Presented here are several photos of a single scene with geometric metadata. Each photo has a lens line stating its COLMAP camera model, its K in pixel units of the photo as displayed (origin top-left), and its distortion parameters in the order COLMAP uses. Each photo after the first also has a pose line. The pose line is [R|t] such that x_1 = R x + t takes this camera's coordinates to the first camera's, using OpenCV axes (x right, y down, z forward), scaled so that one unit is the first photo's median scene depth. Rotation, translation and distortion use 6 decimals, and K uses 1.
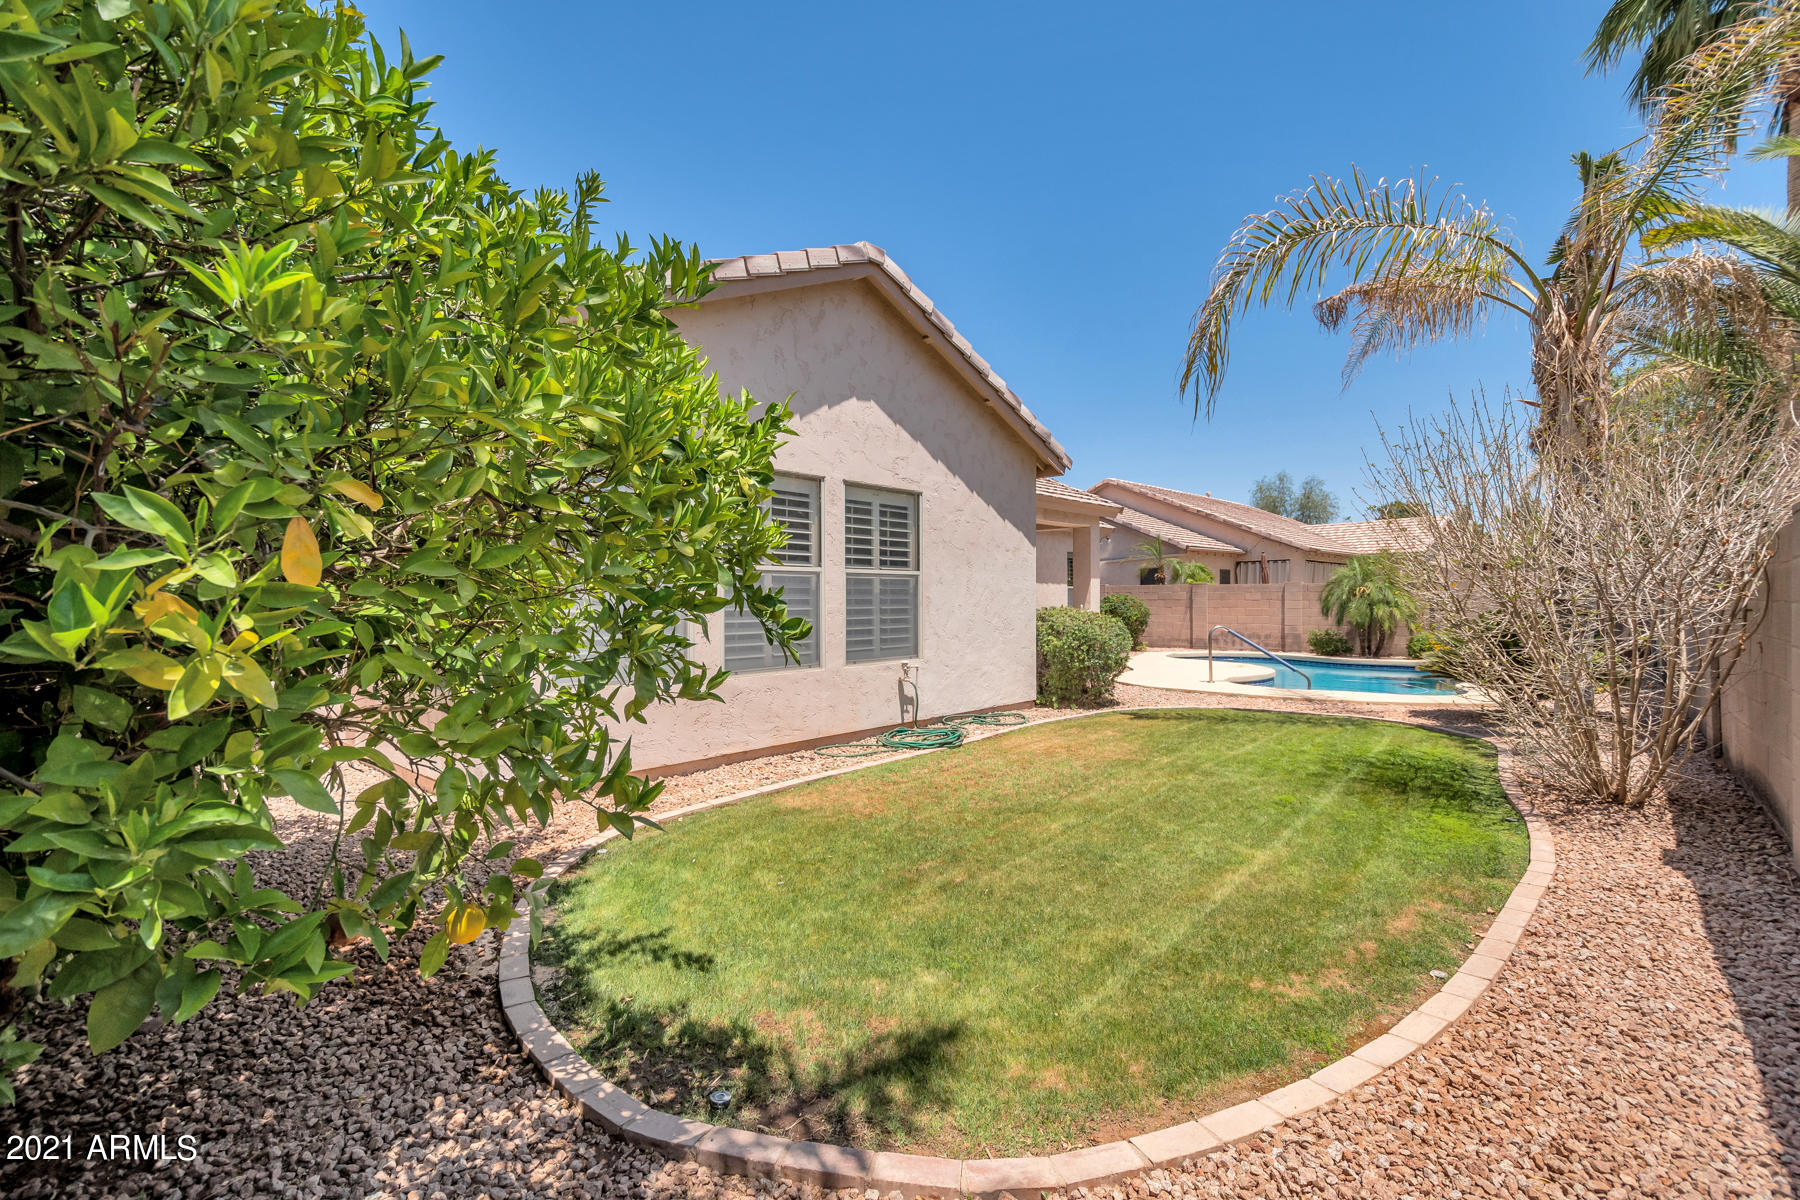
lens RADIAL K [[794.3, 0, 899.4], [0, 794.3, 602.6], [0, 0, 1]] dist [0.013637, 0.000172]
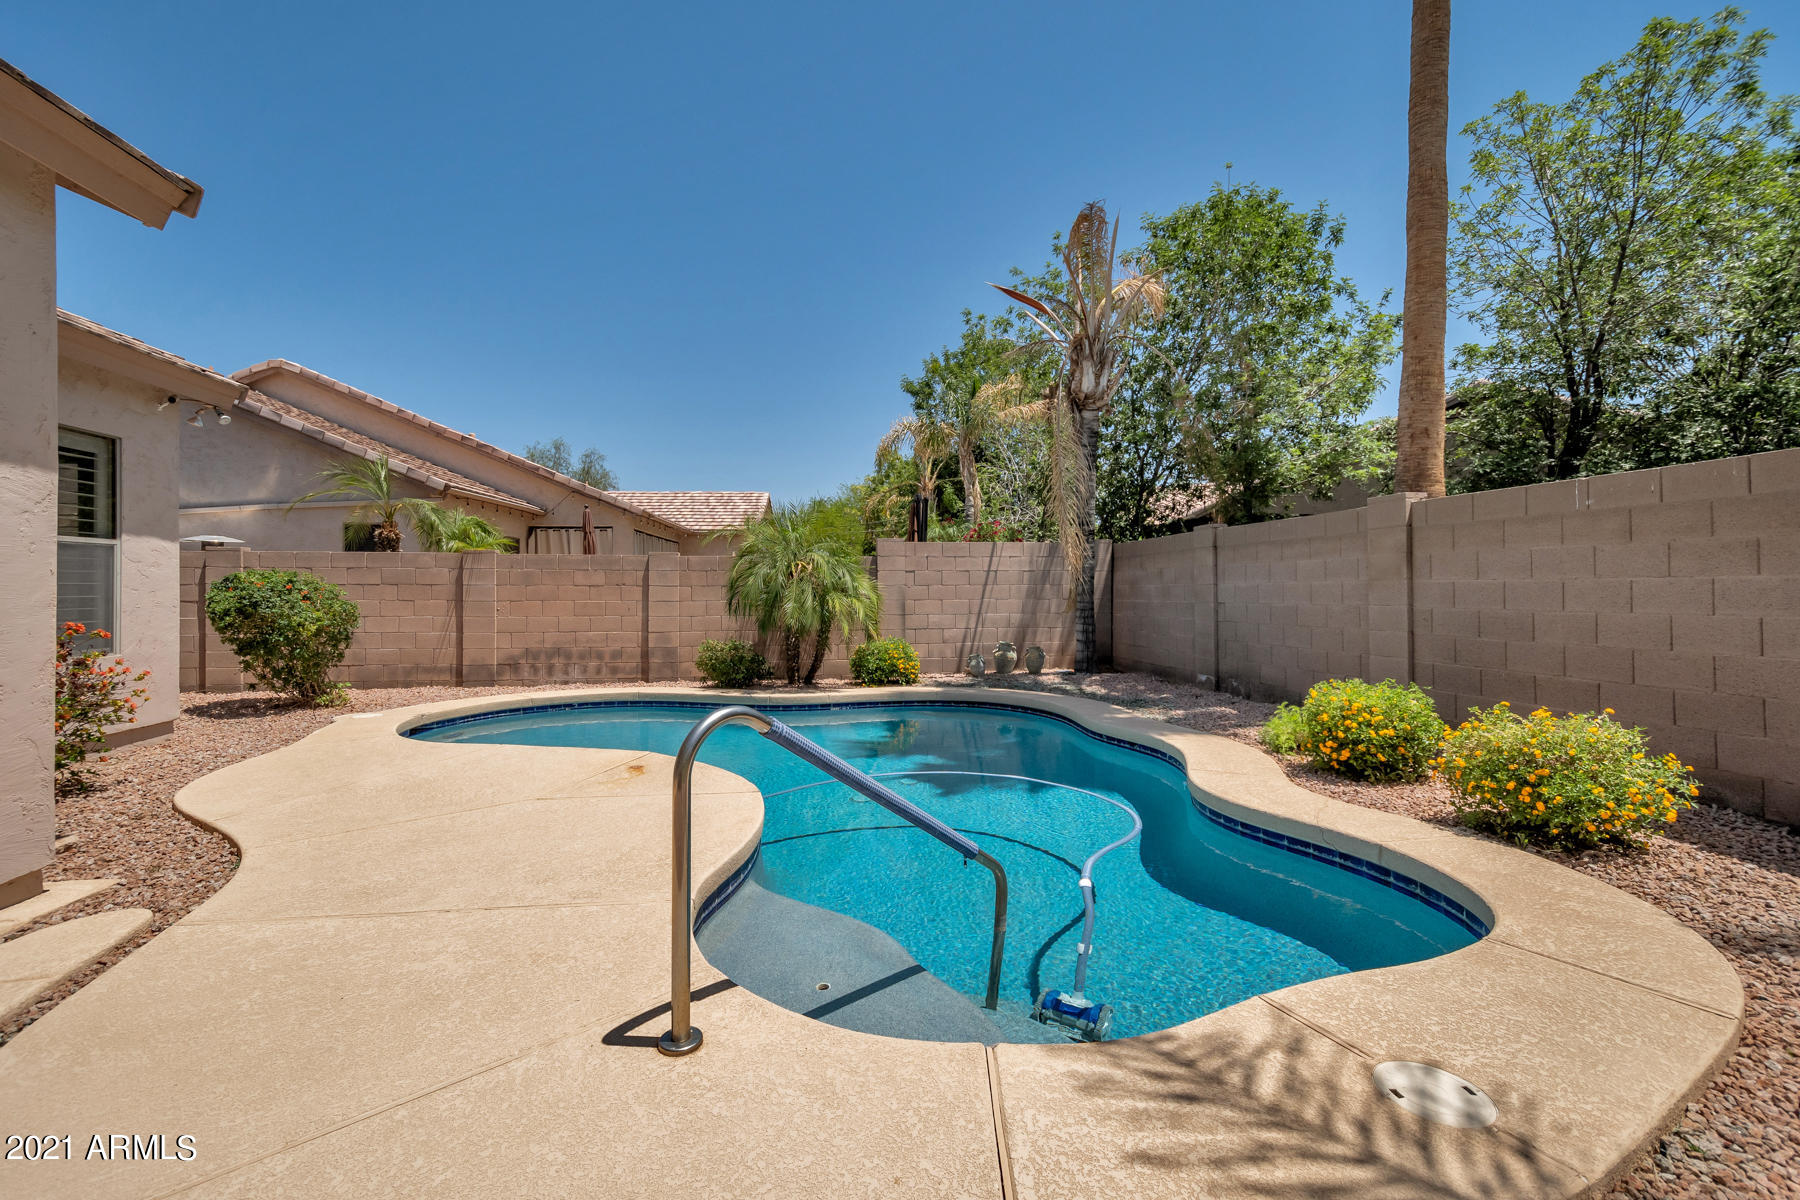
lens RADIAL K [[794.3, 0, 902.0], [0, 794.3, 596.0], [0, 0, 1]] dist [0.013637, 0.000172]
pose [[0.636783, -0.001428, 0.771042, 0.198722], [-0.000512, 0.999997, 0.002275, 0.002997], [-0.771043, -0.001843, 0.636780, 0.589032]]
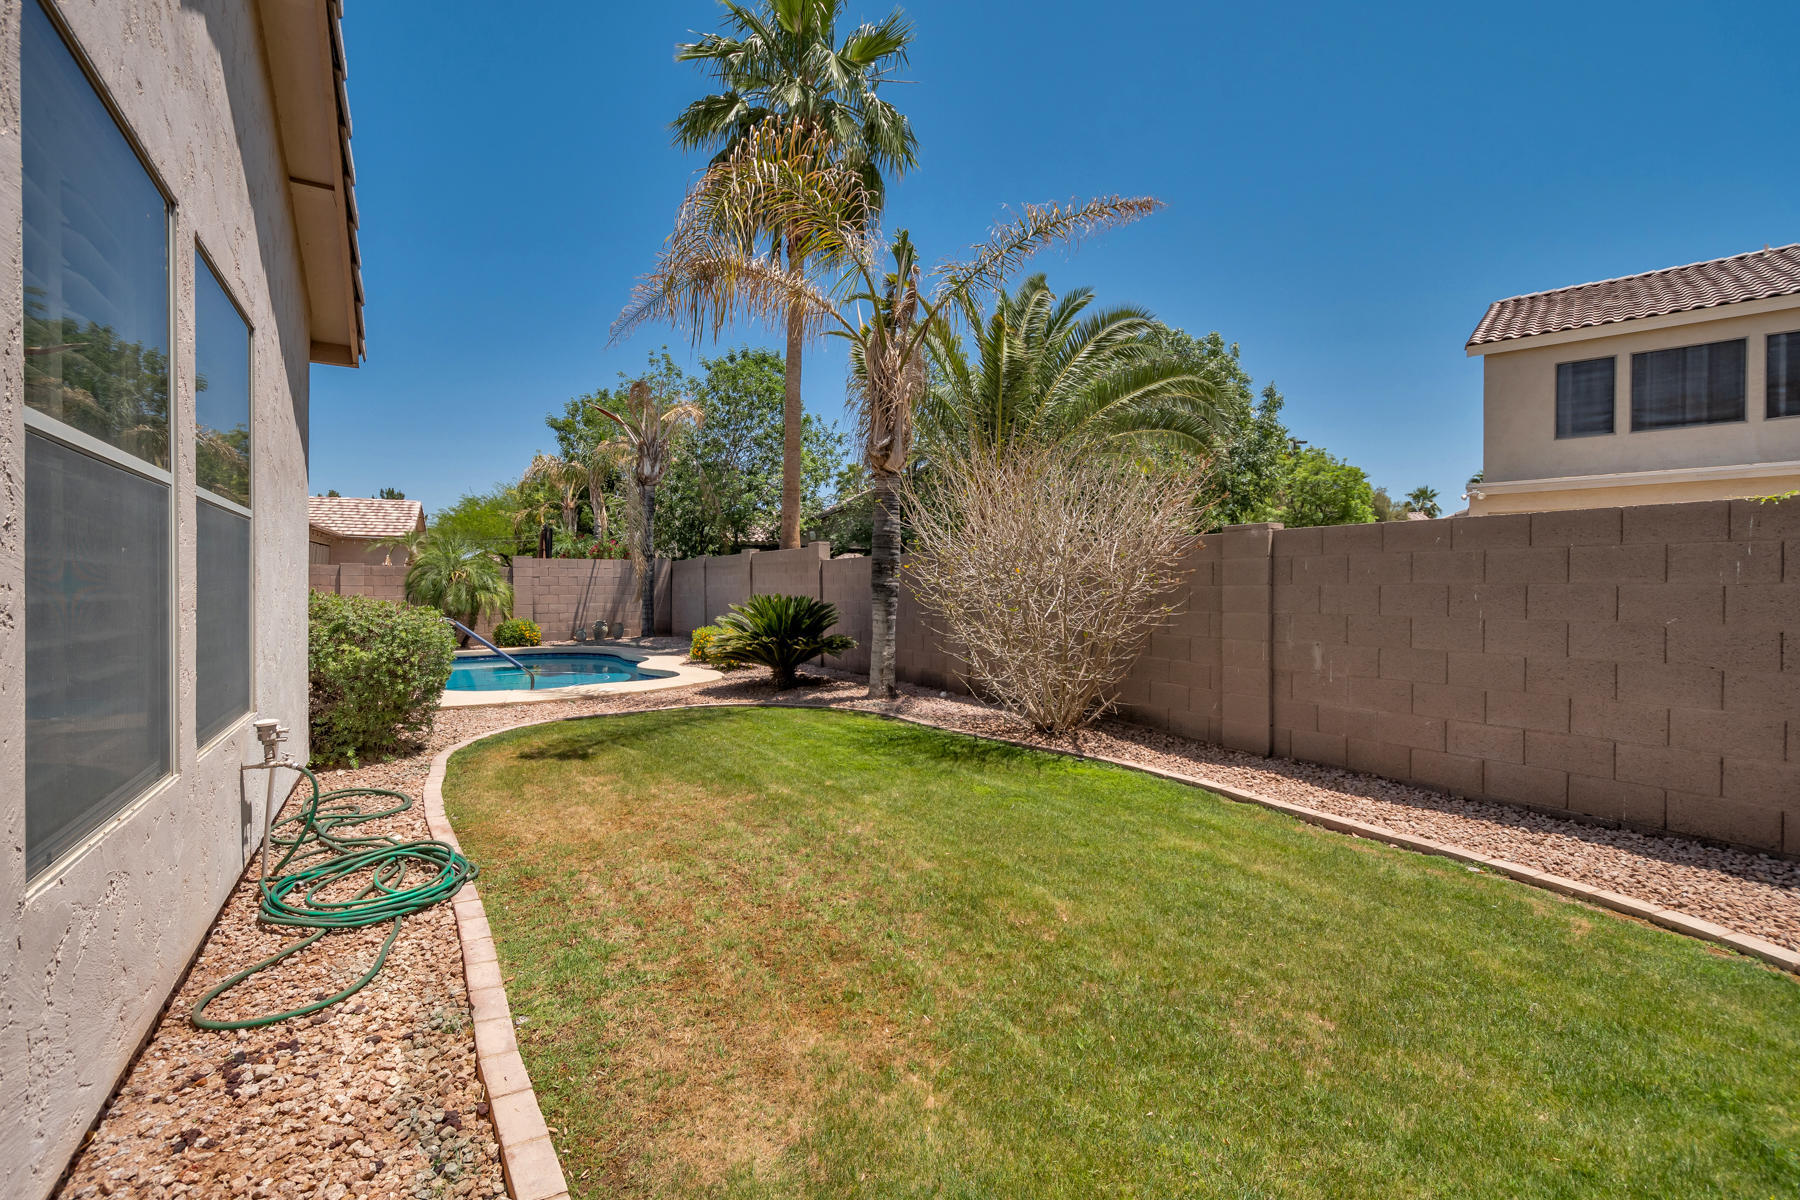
lens RADIAL K [[794.3, 0, 907.3], [0, 794.3, 597.2], [0, 0, 1]] dist [0.013637, 0.000172]
pose [[0.290577, -0.006652, 0.956828, -0.136813], [-0.002310, 0.999968, 0.007654, 0.001555], [-0.956849, -0.004434, 0.290552, 0.245096]]
